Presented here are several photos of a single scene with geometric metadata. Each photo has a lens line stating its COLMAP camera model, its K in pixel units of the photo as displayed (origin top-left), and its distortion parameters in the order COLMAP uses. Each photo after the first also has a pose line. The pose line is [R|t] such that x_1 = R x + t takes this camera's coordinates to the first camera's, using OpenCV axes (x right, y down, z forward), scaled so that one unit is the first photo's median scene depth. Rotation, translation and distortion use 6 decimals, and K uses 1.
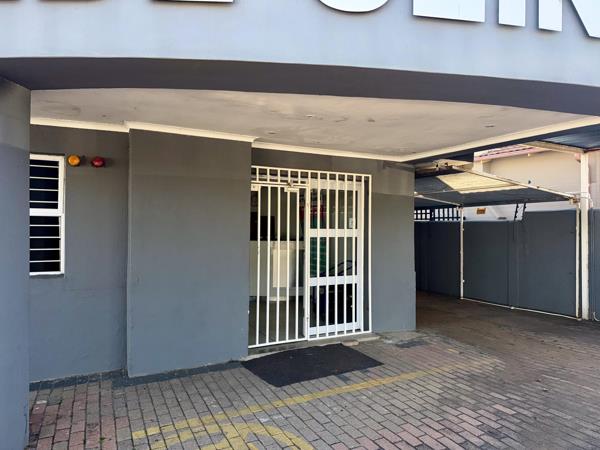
lens RADIAL K [[416.7, 0, 311.9], [0, 416.7, 219.1], [0, 0, 1]] dist [0.047745, -0.055533]
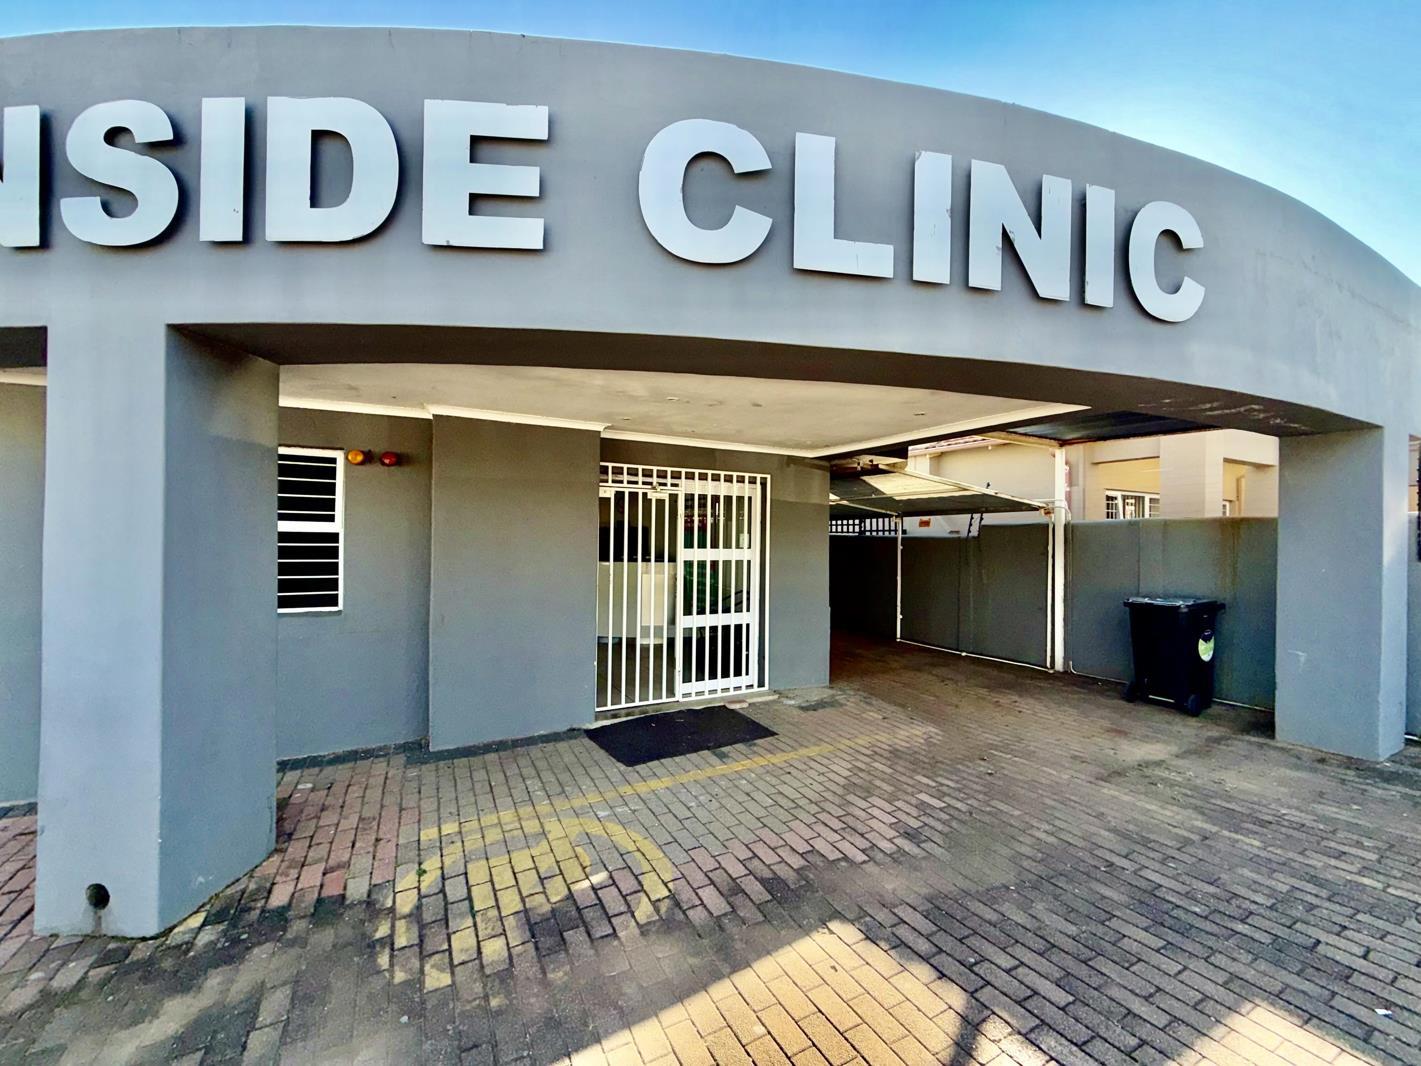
lens RADIAL K [[563.2, 0, 710.0], [0, 563.2, 530.6], [0, 0, 1]] dist [0.000456, 0.000514]
pose [[0.999983, 0.005848, -0.000503, 0.053568], [-0.005846, 0.999971, 0.004950, -0.017861], [0.000532, -0.004947, 0.999988, 0.012265]]
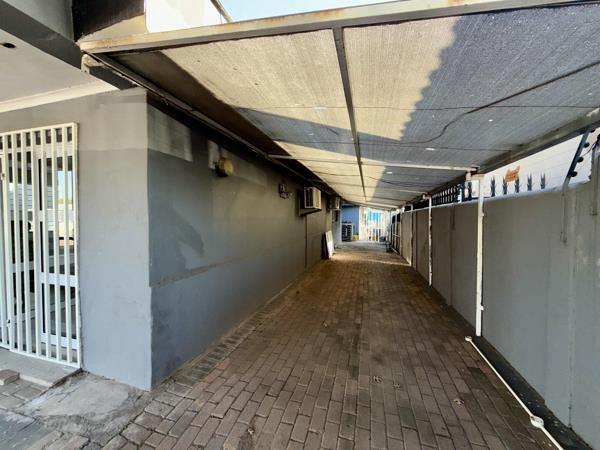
lens RADIAL K [[237.8, 0, 299.2], [0, 237.8, 222.5], [0, 0, 1]] dist [0.000456, 0.000514]
pose [[0.716841, 0.021609, -0.696902, 0.905354], [0.008833, 0.999158, 0.040067, 0.046844], [0.697181, -0.034877, 0.716046, 1.380436]]
